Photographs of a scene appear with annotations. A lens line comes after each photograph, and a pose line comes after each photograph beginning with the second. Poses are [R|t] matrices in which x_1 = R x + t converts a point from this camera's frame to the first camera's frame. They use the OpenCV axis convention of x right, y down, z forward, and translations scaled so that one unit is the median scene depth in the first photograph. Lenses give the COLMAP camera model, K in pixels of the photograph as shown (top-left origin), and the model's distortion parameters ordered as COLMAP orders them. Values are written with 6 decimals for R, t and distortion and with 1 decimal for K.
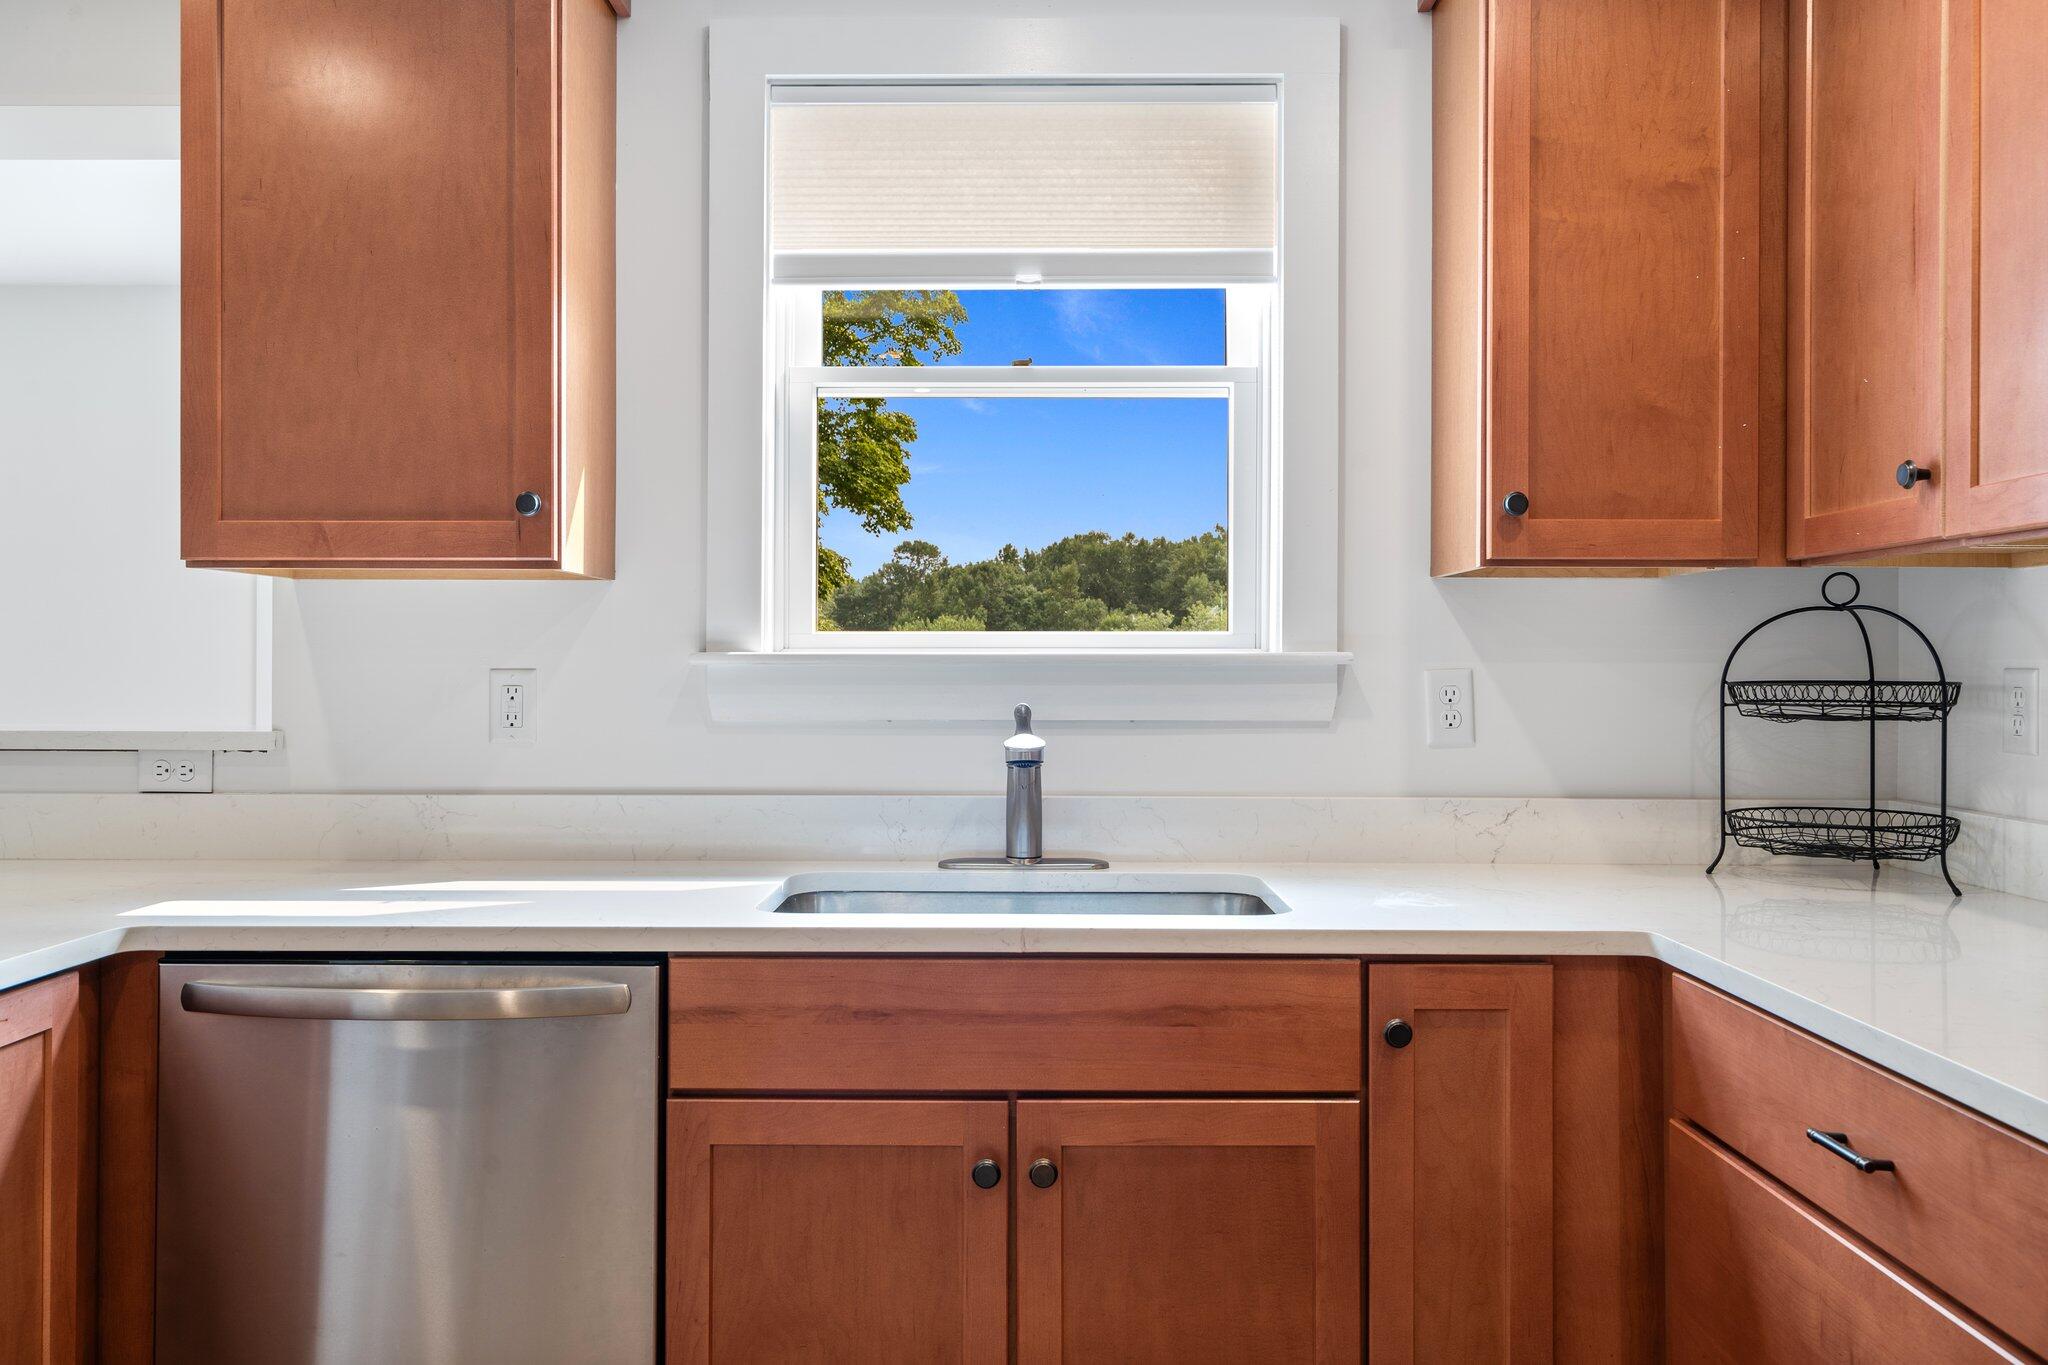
lens RADIAL K [[1560.2, 0, 1021.9], [0, 1560.2, 655.8], [0, 0, 1]] dist [0.002173, 0.005028]
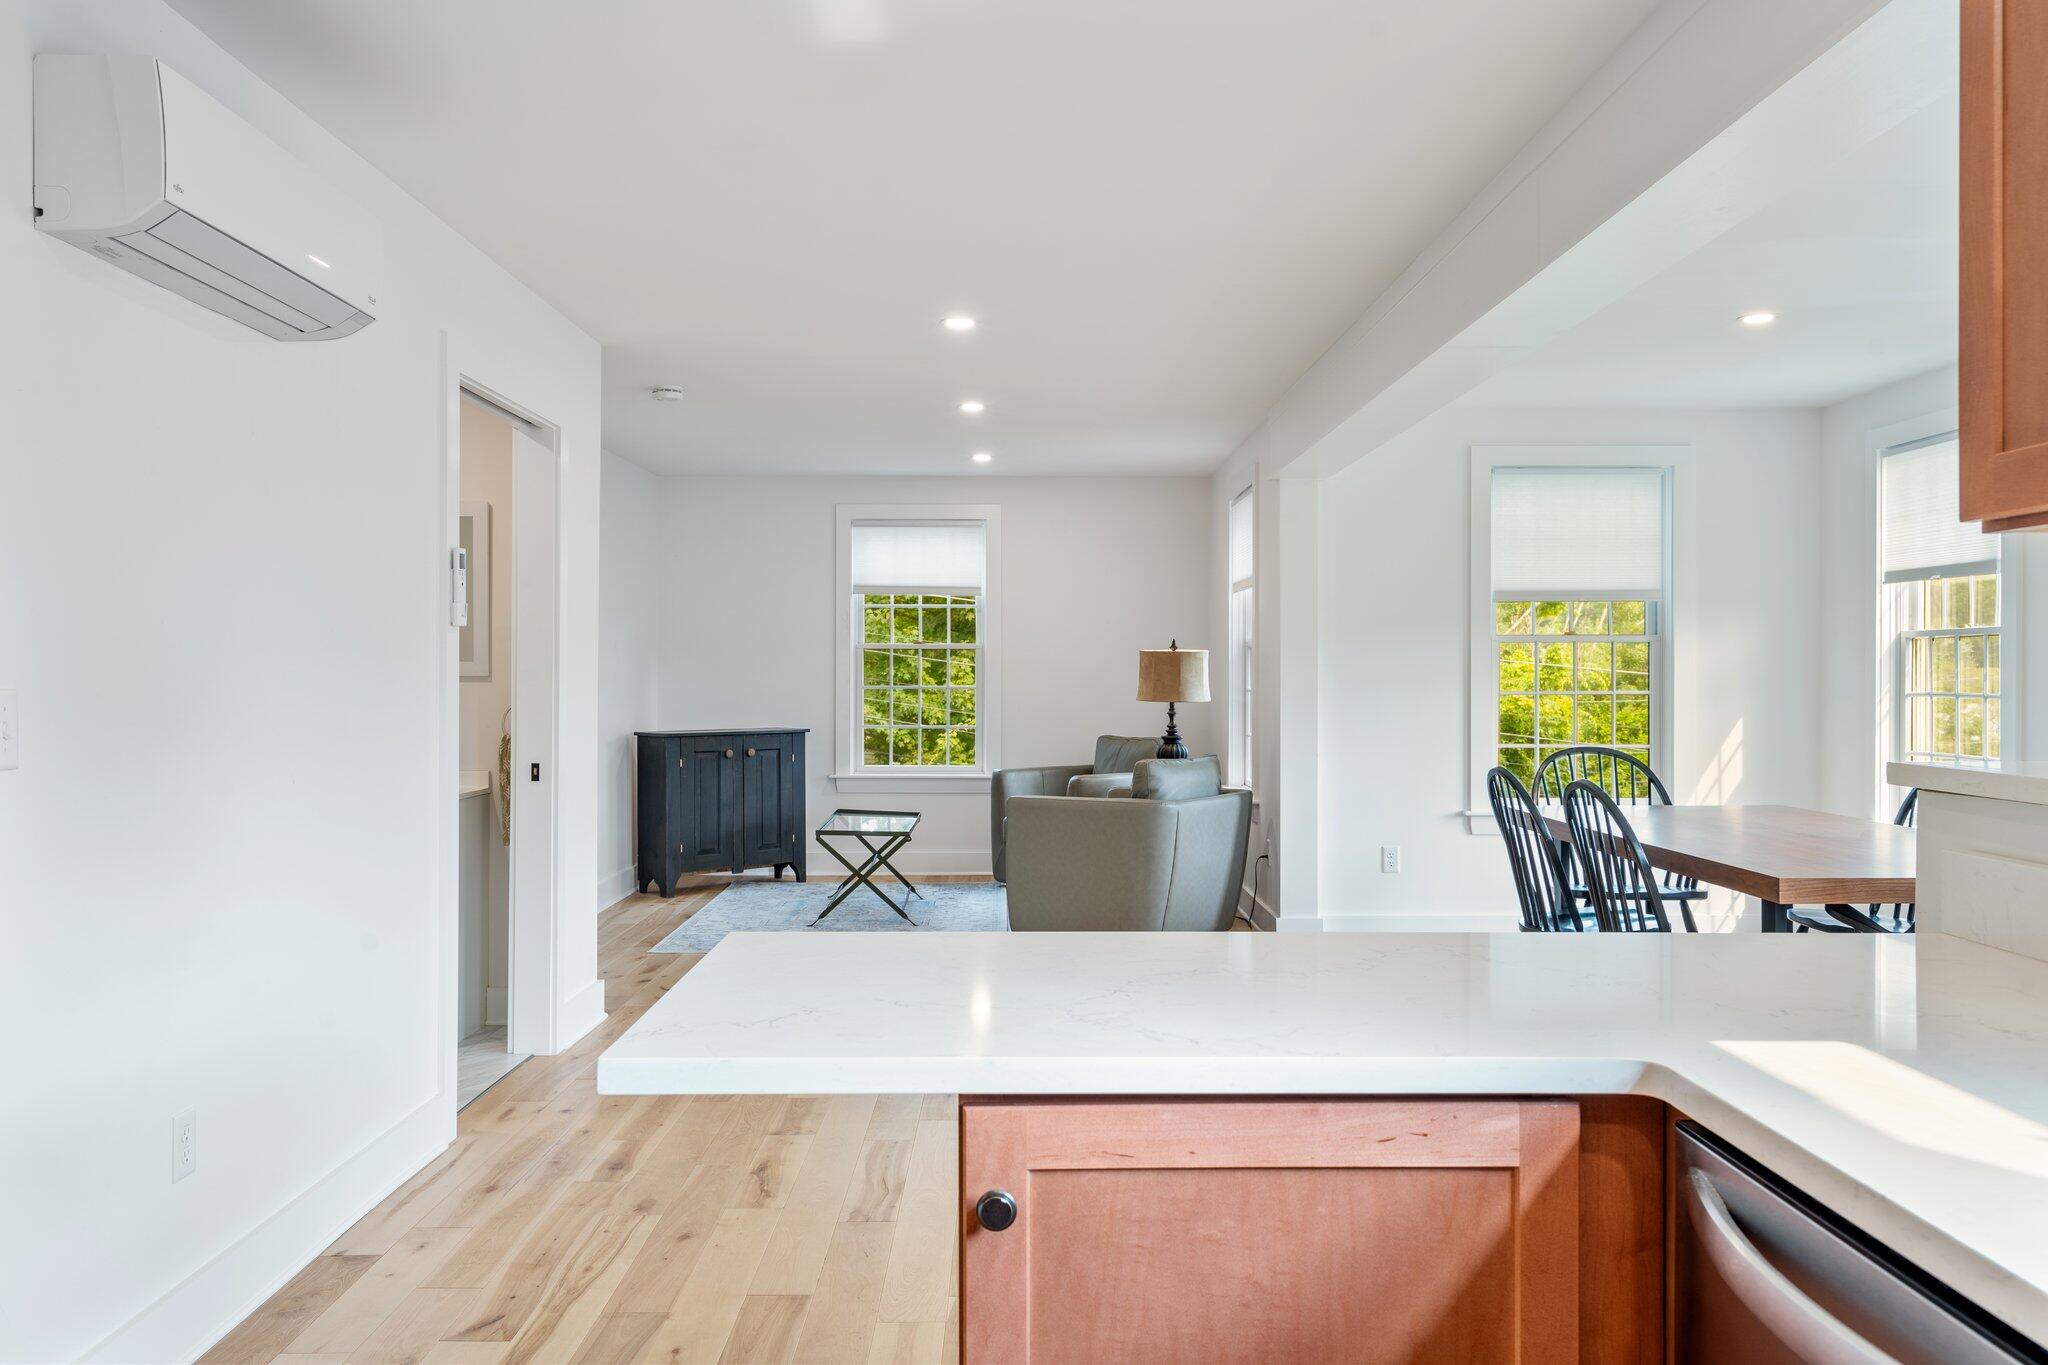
lens RADIAL K [[1578.4, 0, 998.7], [0, 1578.4, 672.0], [0, 0, 1]] dist [0.004299, 0.007071]
pose [[0.004581, -0.003886, -0.999982, 0.115762], [0.005296, 0.999979, -0.003862, 0.000289], [0.999975, -0.005278, 0.004601, 0.603752]]
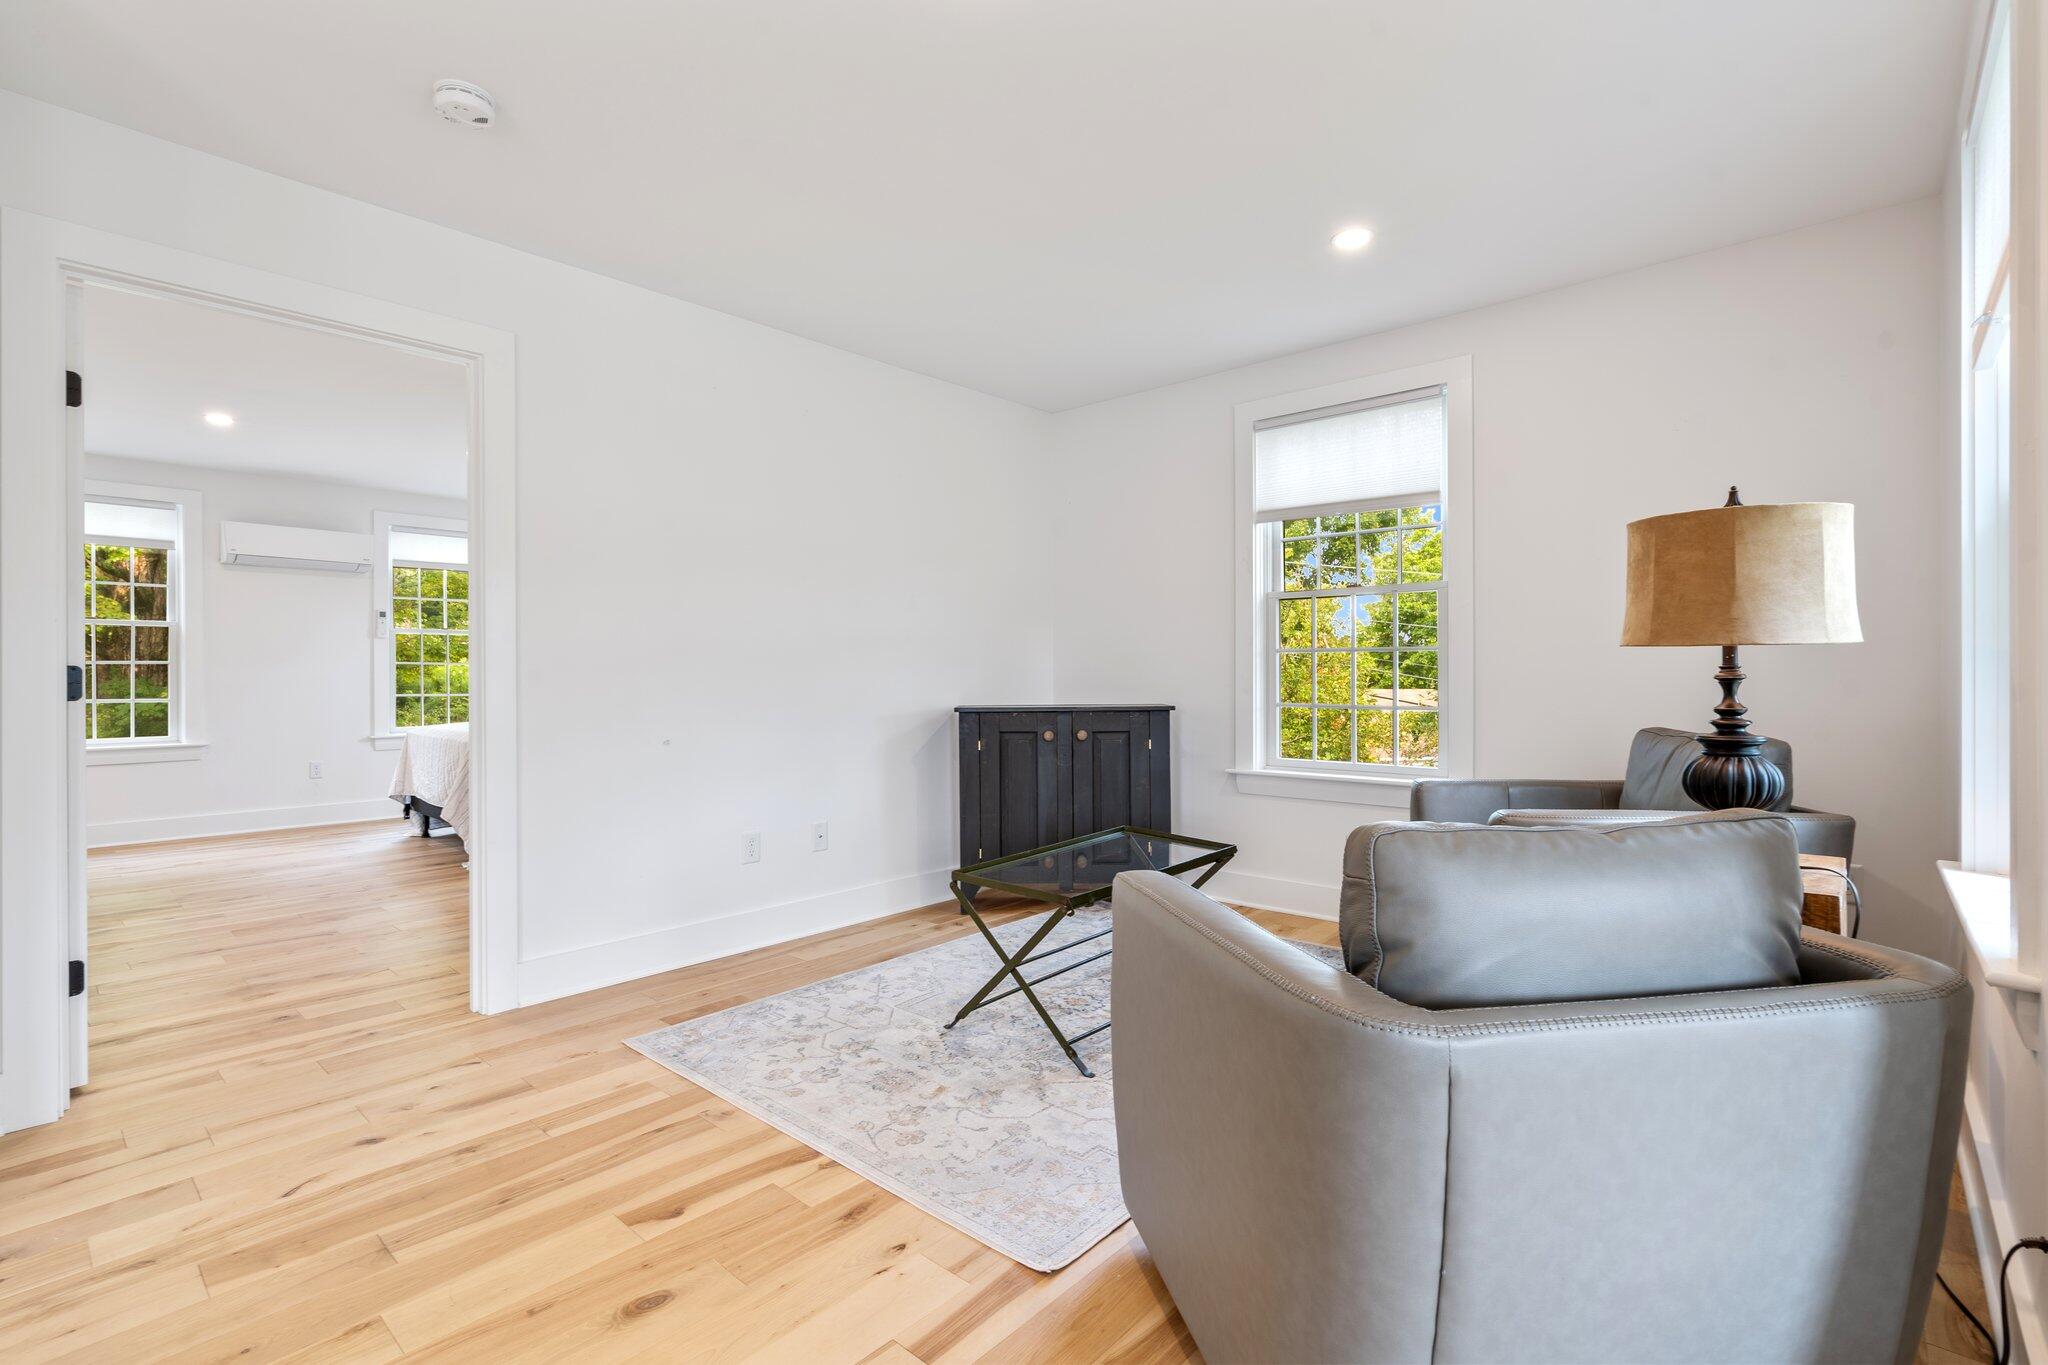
lens RADIAL K [[937.1, 0, 996.4], [0, 937.1, 675.0], [0, 0, 1]] dist [-0.000048, 0.000722]
pose [[-0.673242, -0.003452, -0.739414, -2.536956], [0.005987, 0.999931, -0.010120, 0.089355], [0.739398, -0.011240, -0.673175, 1.115866]]
